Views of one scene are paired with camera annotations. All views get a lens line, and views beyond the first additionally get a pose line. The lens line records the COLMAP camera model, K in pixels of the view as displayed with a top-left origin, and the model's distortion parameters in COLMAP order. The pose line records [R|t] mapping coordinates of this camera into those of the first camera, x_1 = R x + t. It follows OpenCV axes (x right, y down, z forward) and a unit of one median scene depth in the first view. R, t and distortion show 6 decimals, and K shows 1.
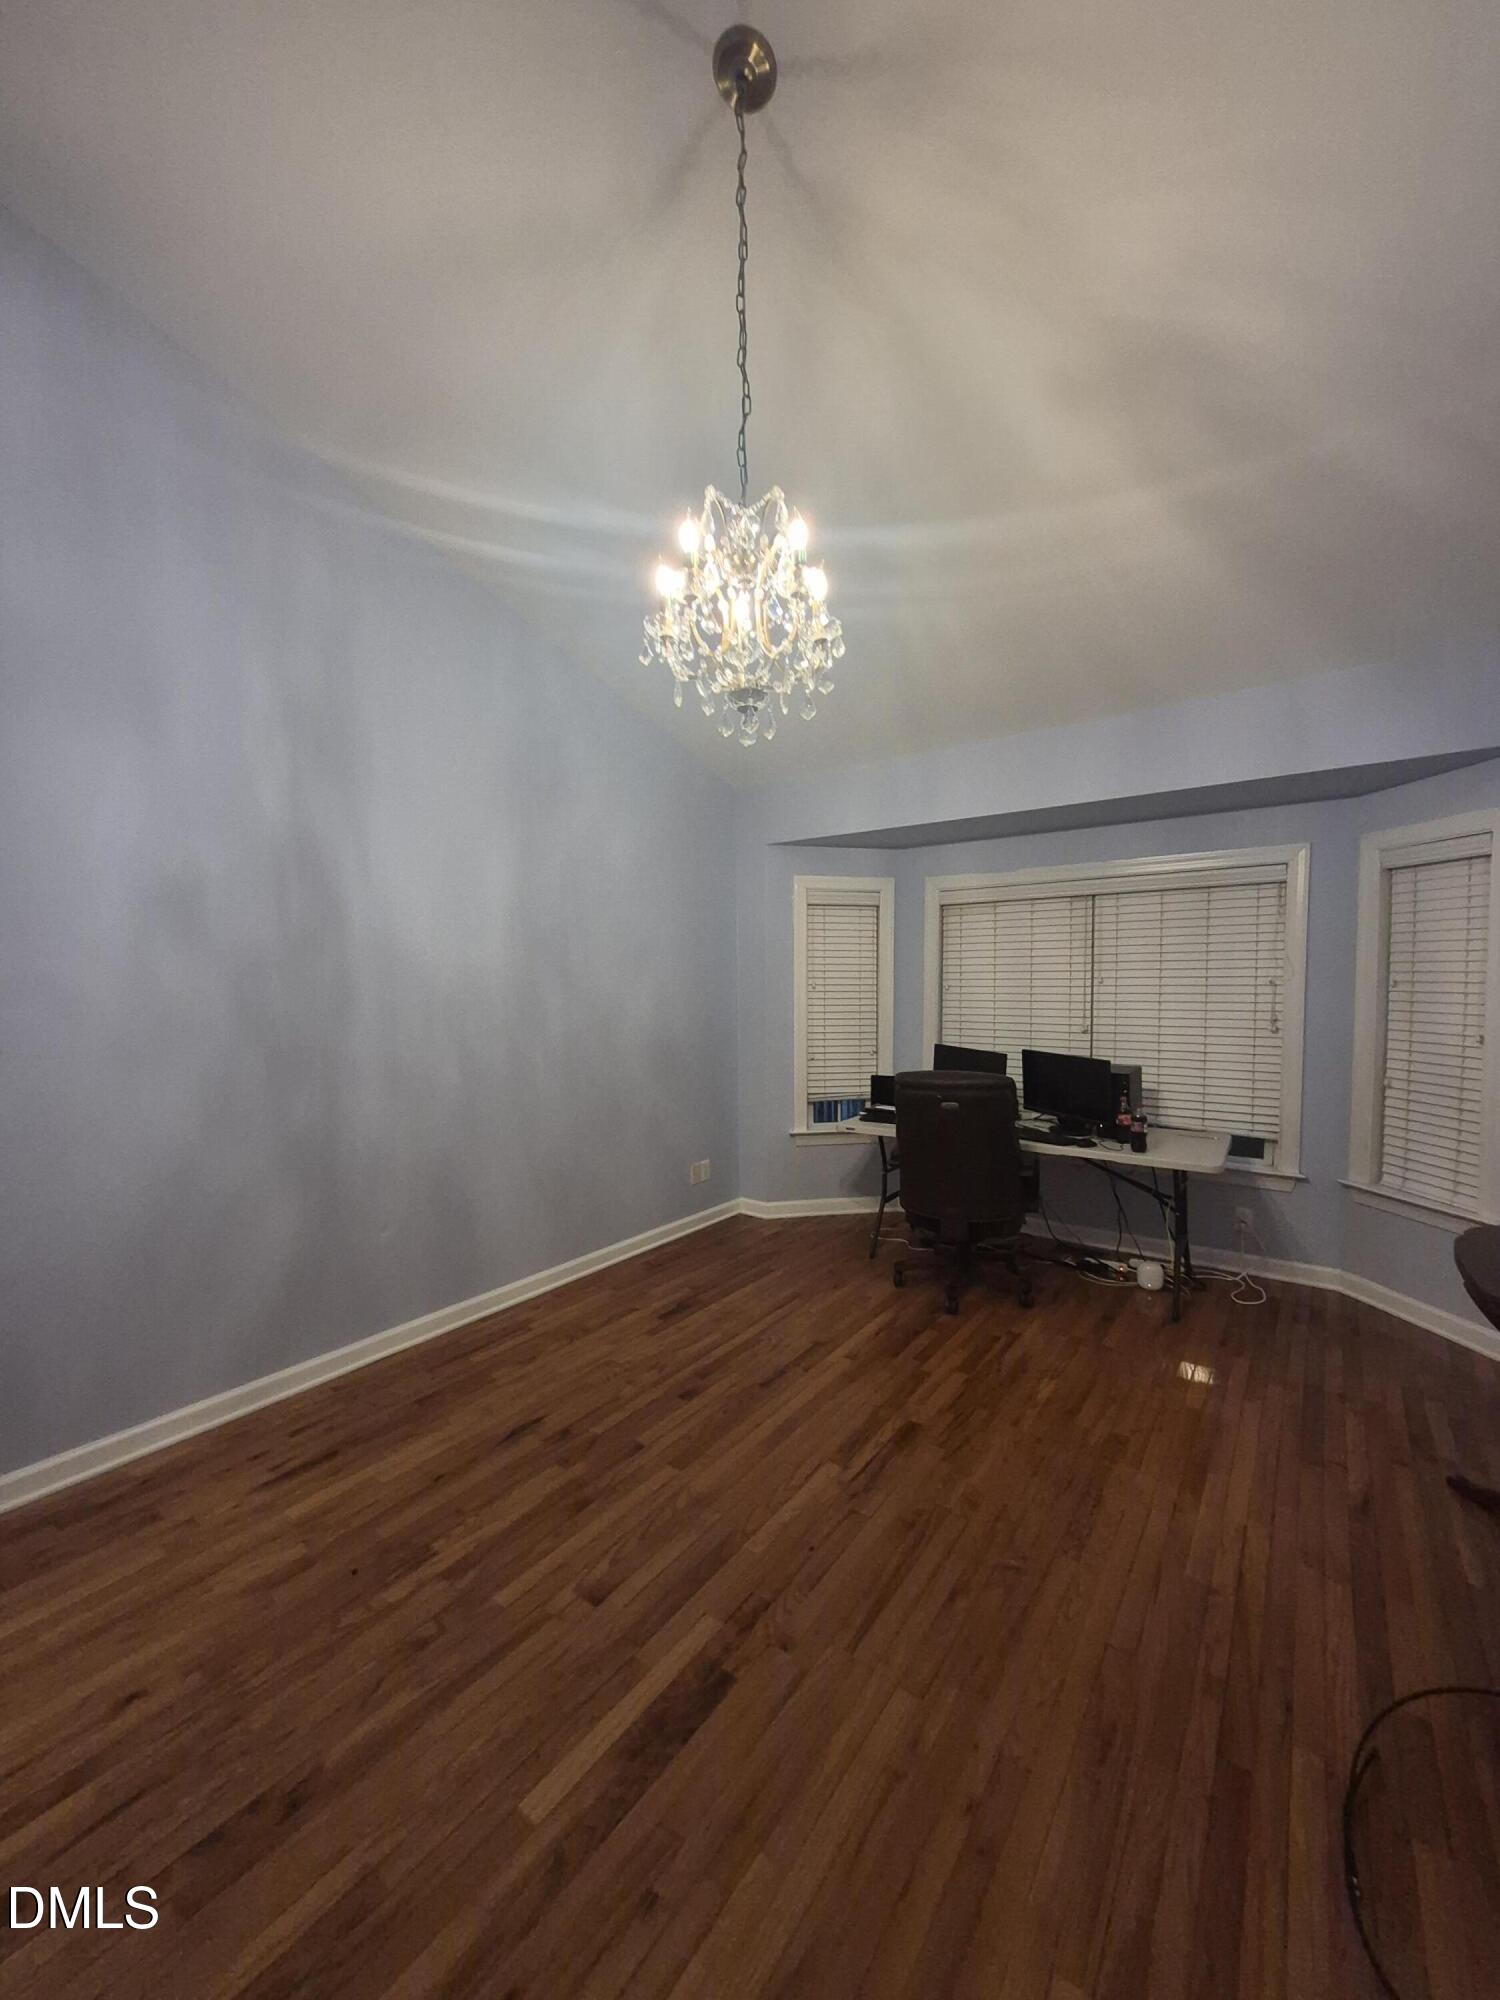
lens RADIAL K [[783.4, 0, 757.2], [0, 783.4, 1016.9], [0, 0, 1]] dist [0.001312, 0.000243]
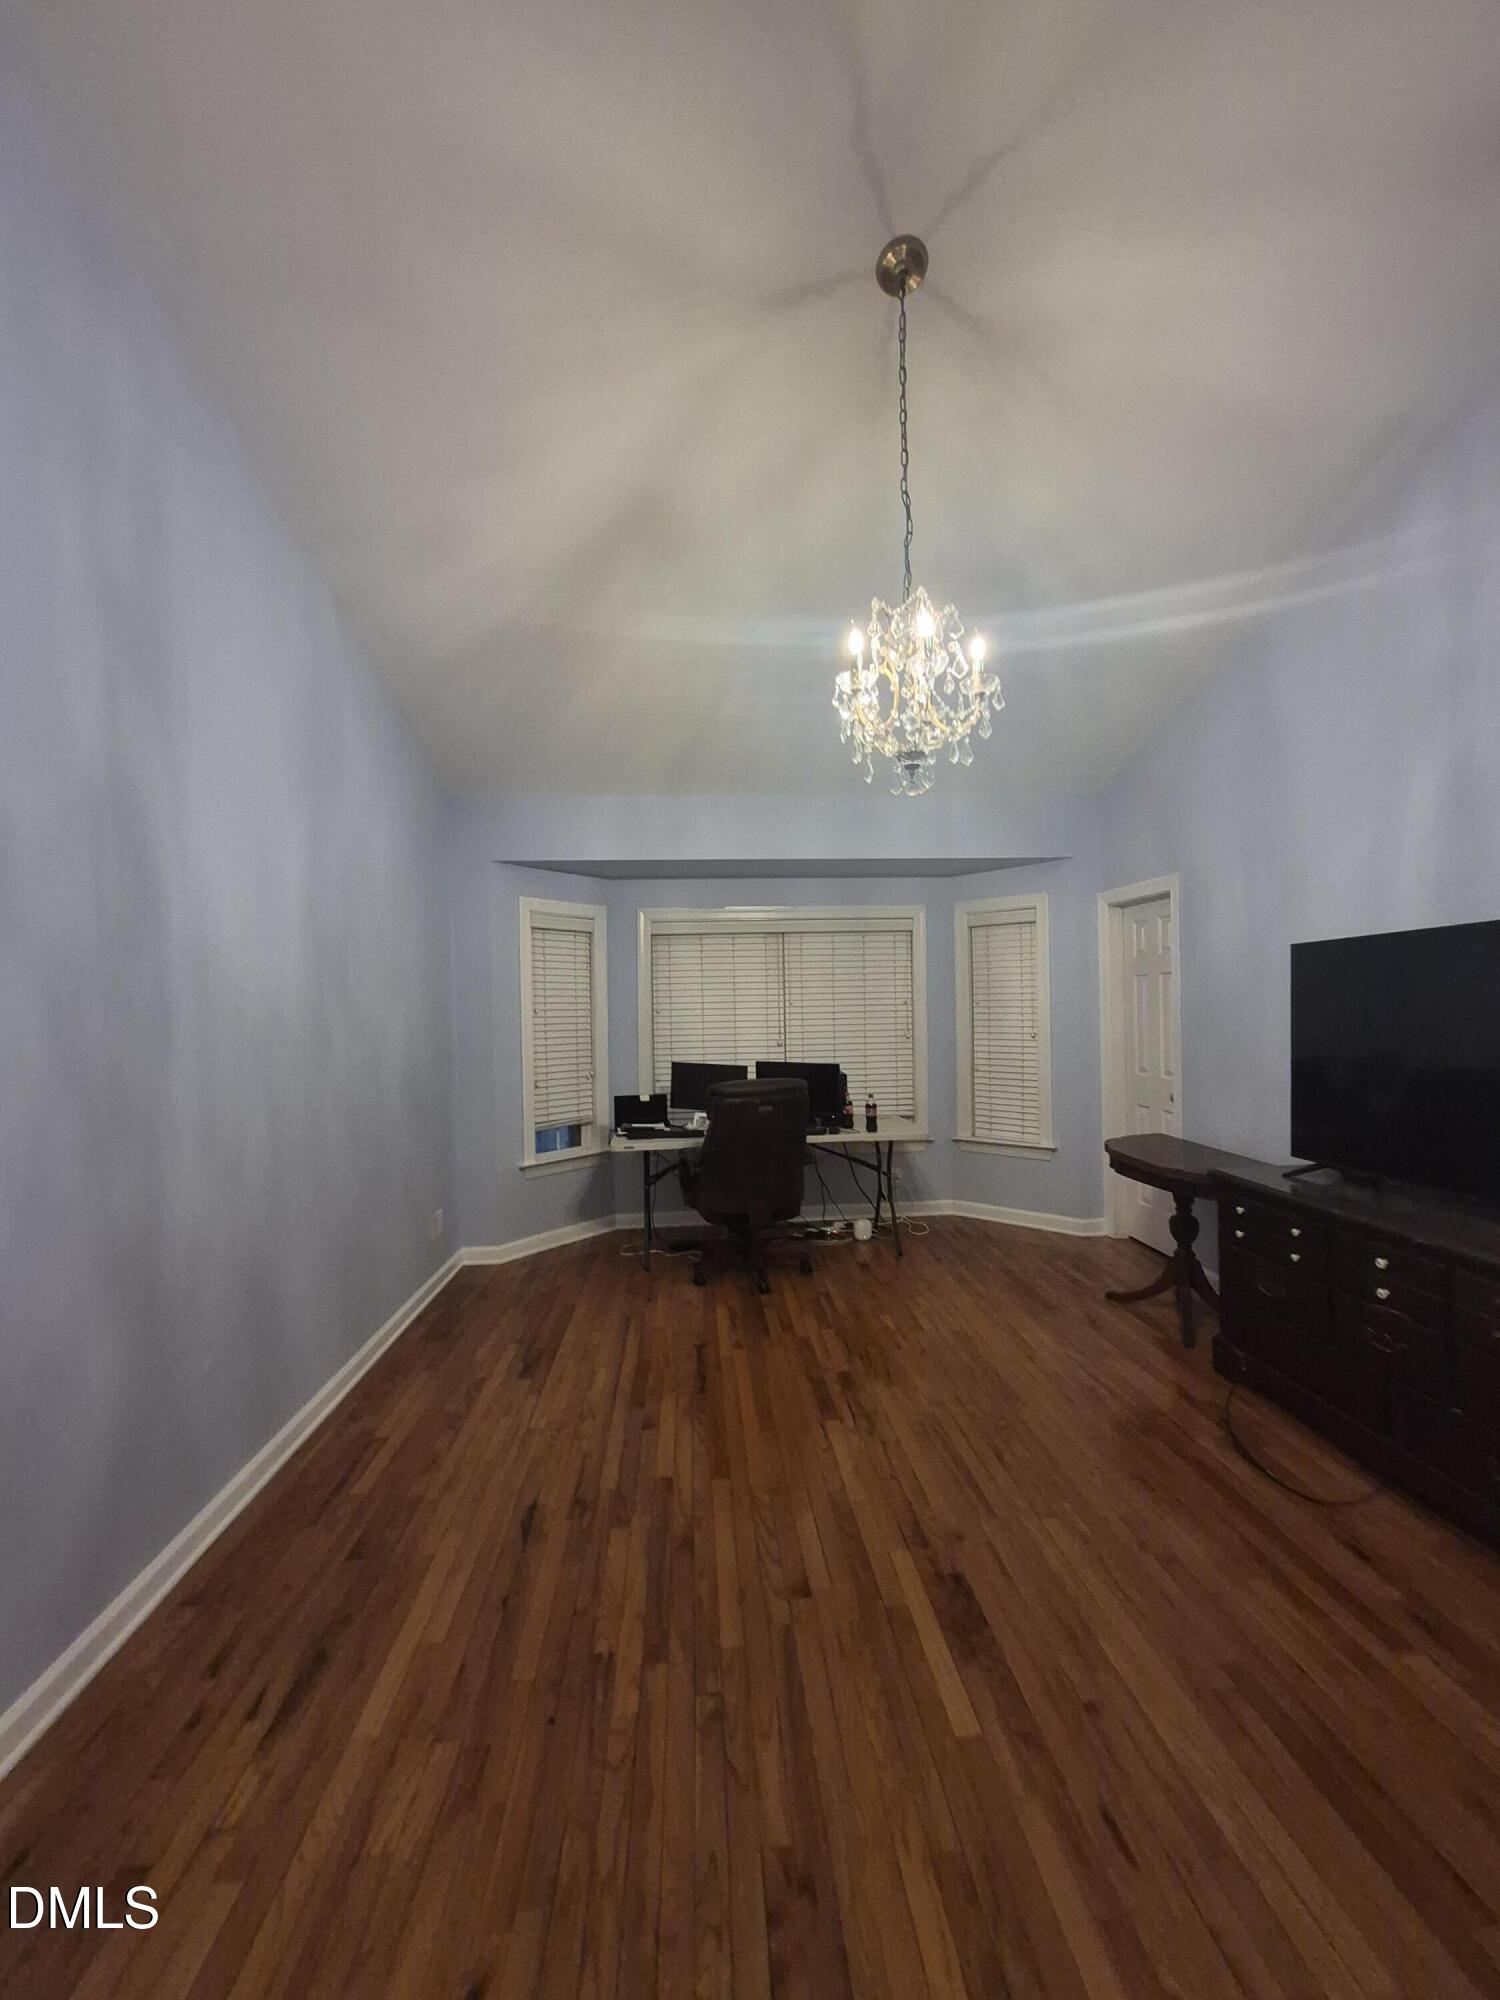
lens RADIAL K [[783.8, 0, 757.4], [0, 783.8, 1016.8], [0, 0, 1]] dist [-0.002173, -0.000334]
pose [[0.761942, -0.016640, 0.647431, -0.514245], [0.045428, 0.998581, -0.027797, 0.010050], [-0.646050, 0.050591, 0.761617, 0.127175]]
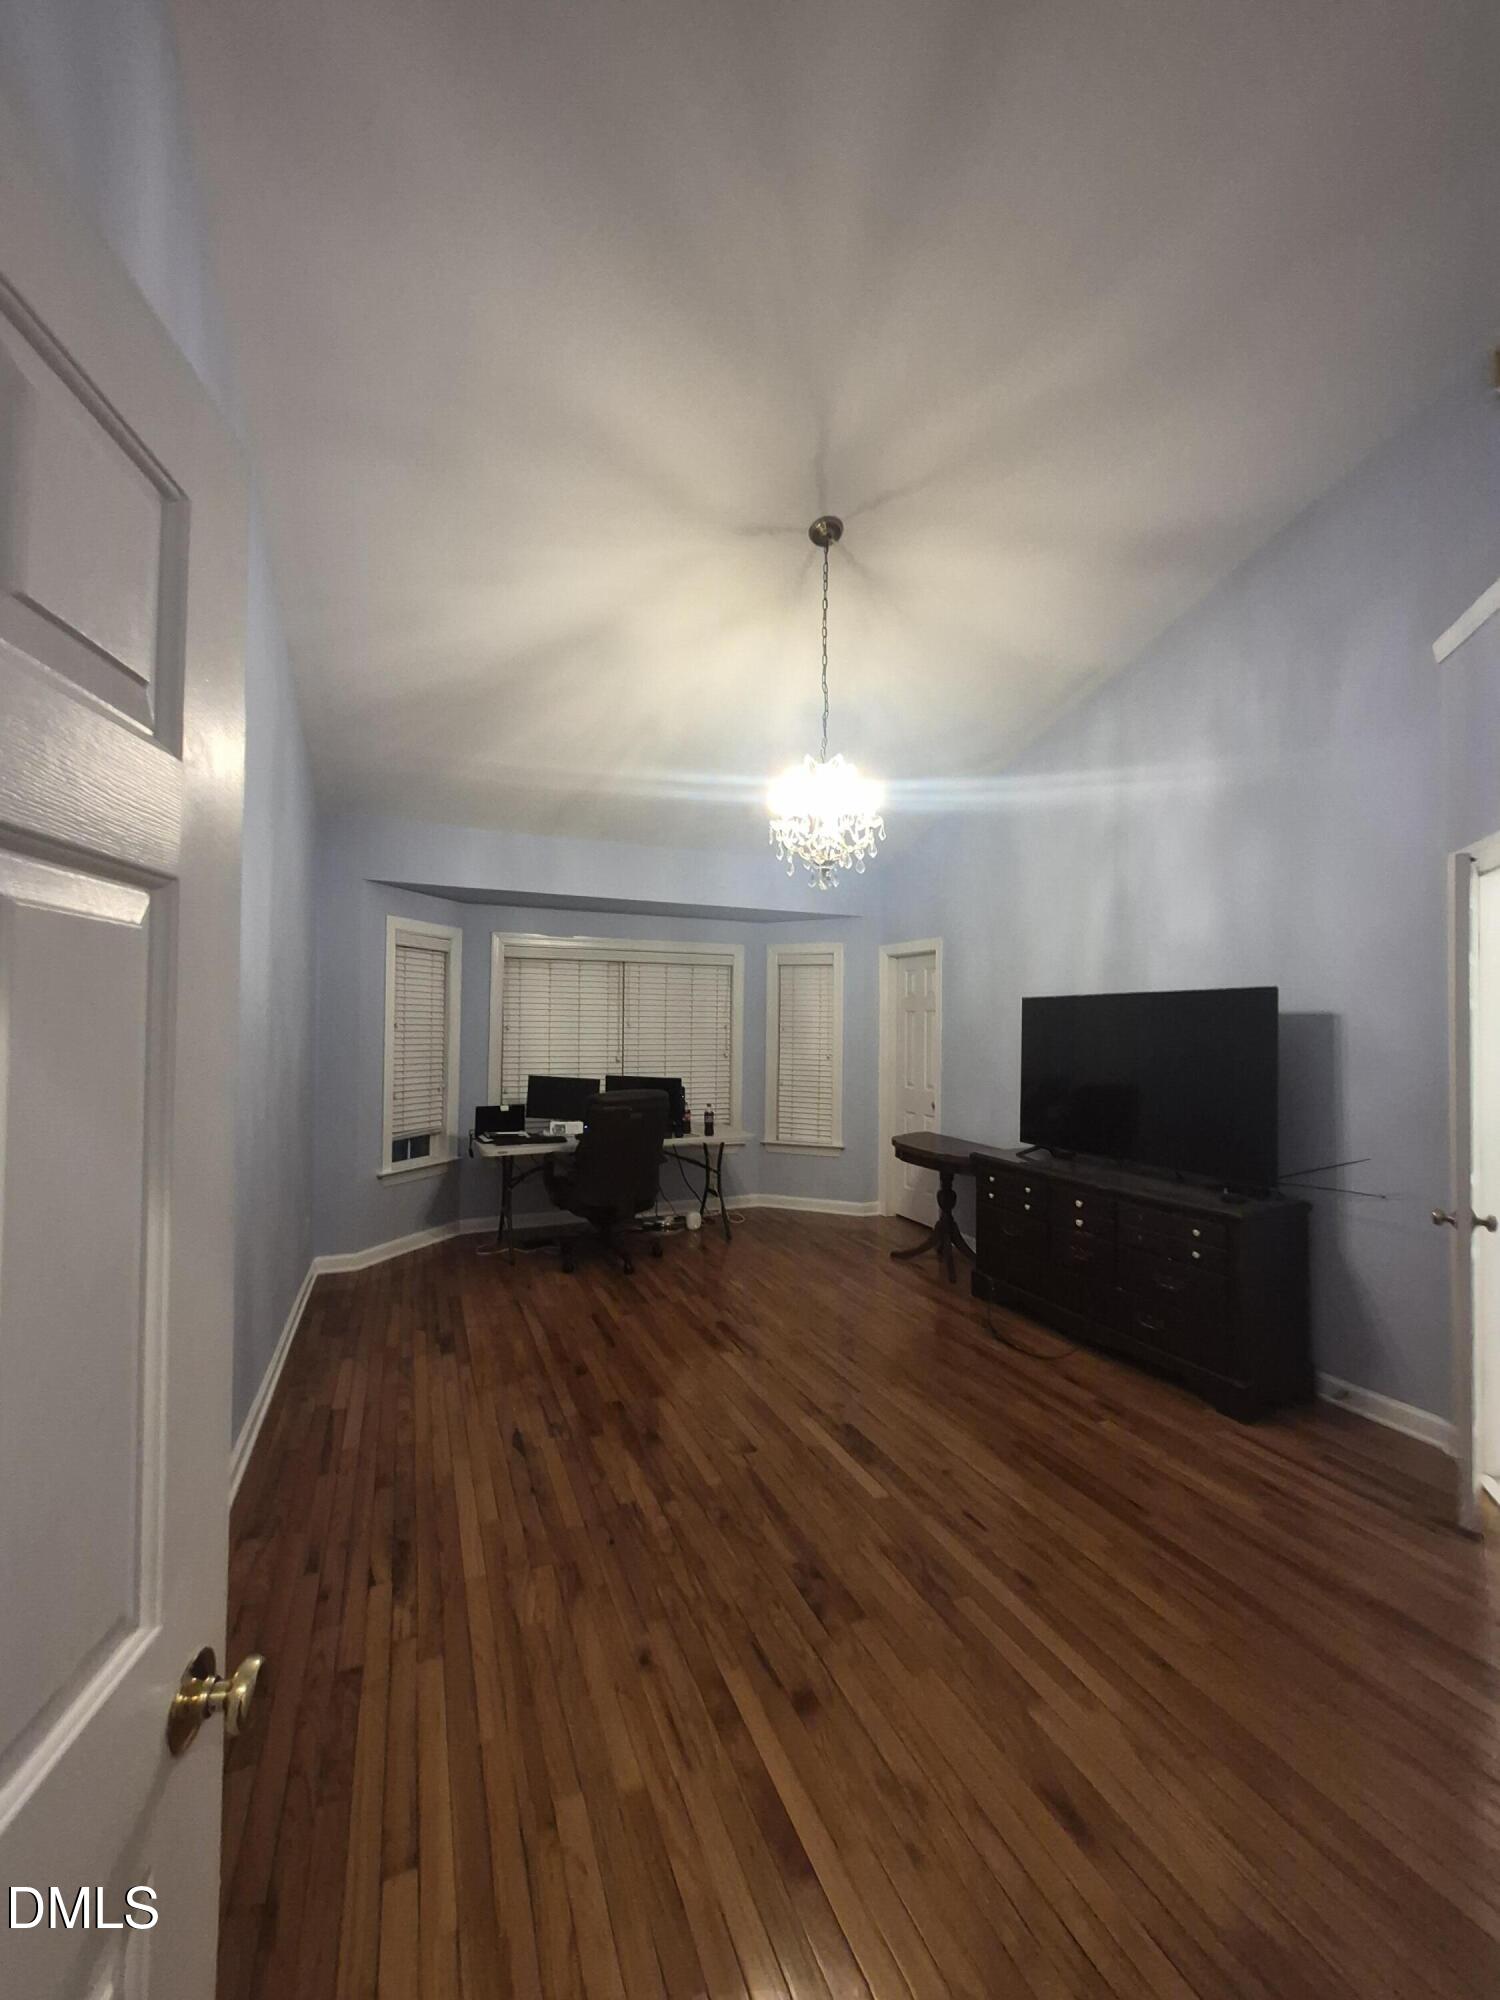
lens RADIAL K [[783.8, 0, 757.4], [0, 783.8, 1016.8], [0, 0, 1]] dist [-0.002173, -0.000334]
pose [[0.508178, 0.019976, 0.861020, -0.830625], [0.027768, 0.998831, -0.039563, 0.003053], [-0.860804, 0.044014, 0.507029, 0.128281]]
